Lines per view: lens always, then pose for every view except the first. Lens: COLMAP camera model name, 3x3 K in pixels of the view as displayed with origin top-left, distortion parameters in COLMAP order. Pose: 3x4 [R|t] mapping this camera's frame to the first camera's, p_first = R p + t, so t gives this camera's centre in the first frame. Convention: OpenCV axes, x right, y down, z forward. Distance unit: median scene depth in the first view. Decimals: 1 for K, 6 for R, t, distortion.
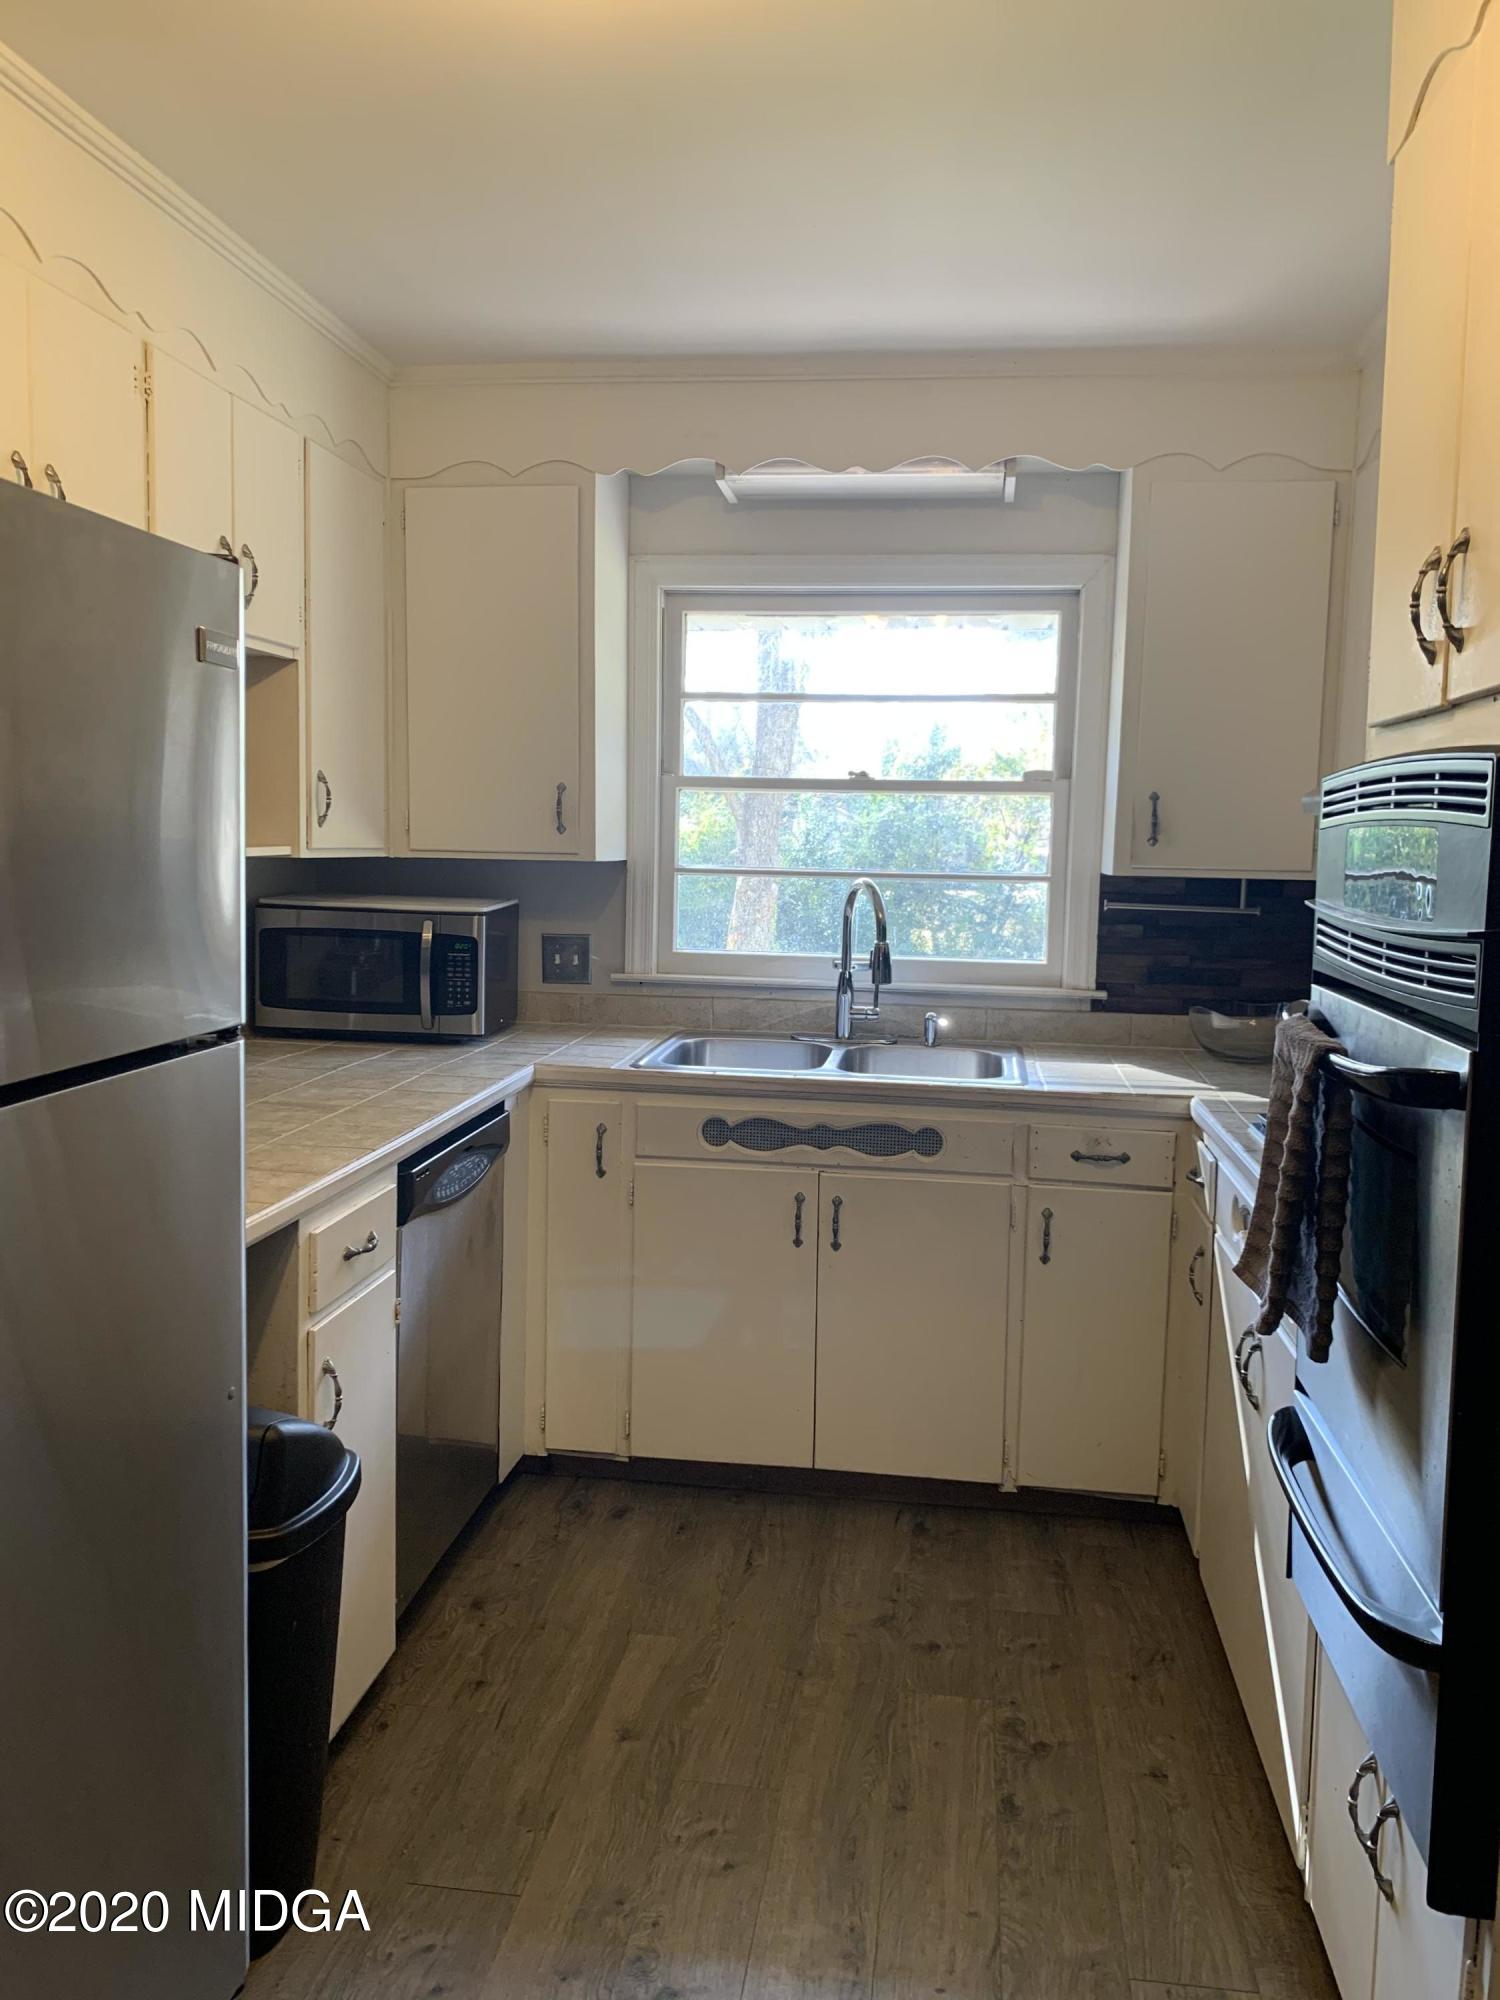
lens RADIAL K [[1465.3, 0, 750.7], [0, 1465.3, 989.1], [0, 0, 1]] dist [-0.034605, -0.002834]
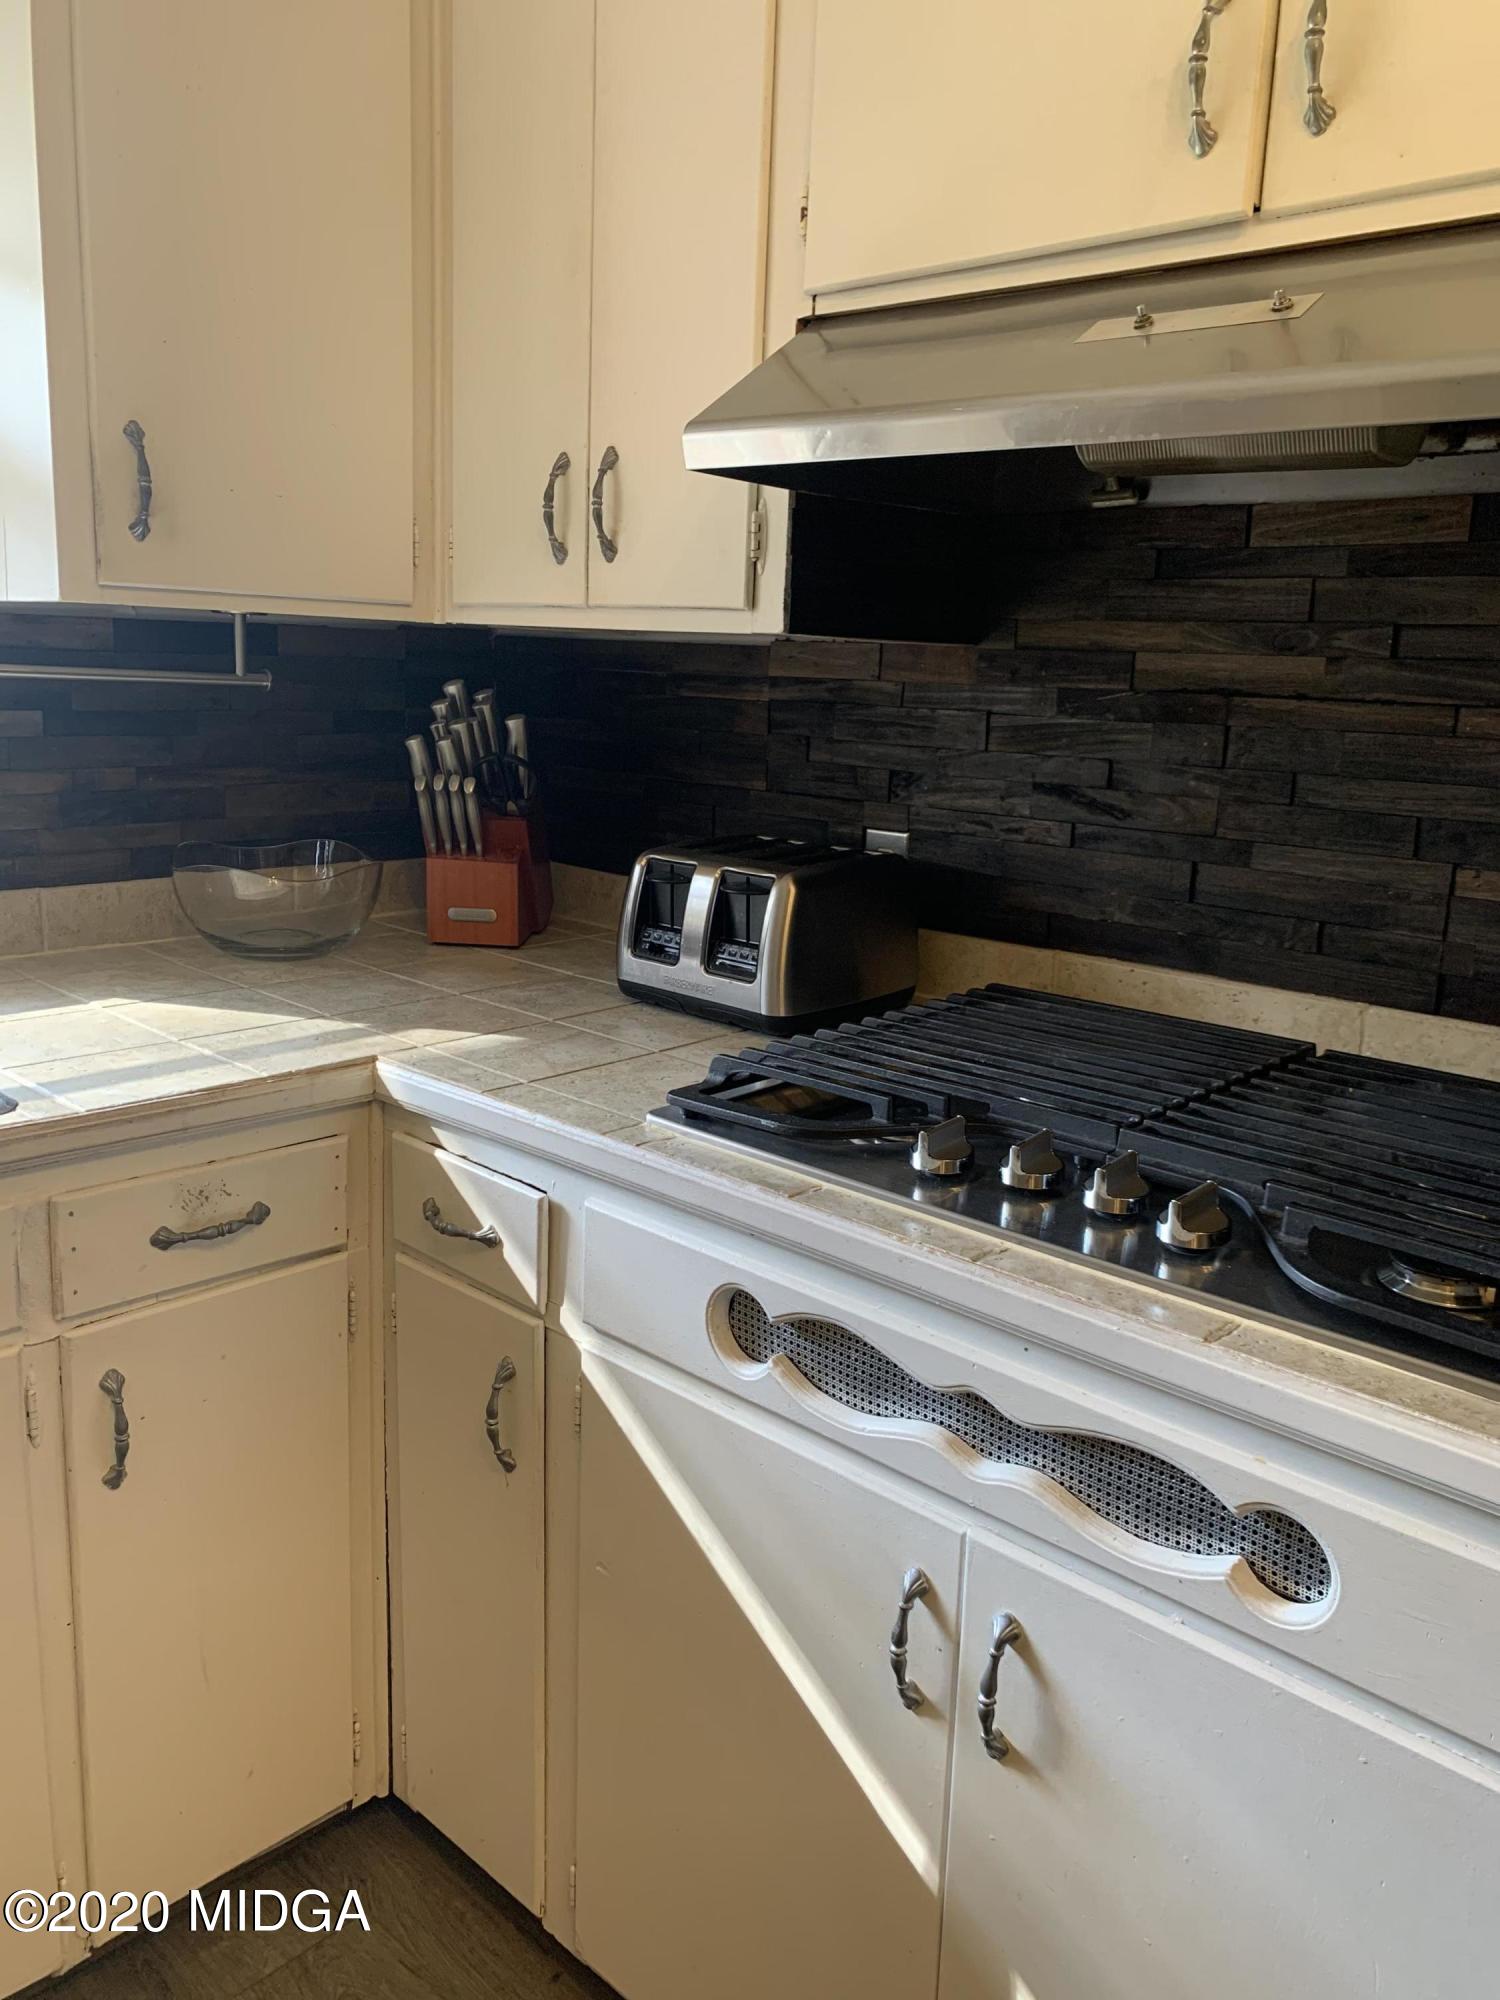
lens RADIAL K [[1465.3, 0, 750.7], [0, 1465.3, 989.1], [0, 0, 1]] dist [-0.034605, -0.002834]
pose [[0.550412, -0.171121, 0.817168, -0.026595], [0.051469, 0.983863, 0.171361, -0.026775], [-0.833305, -0.052260, 0.550337, 0.608168]]
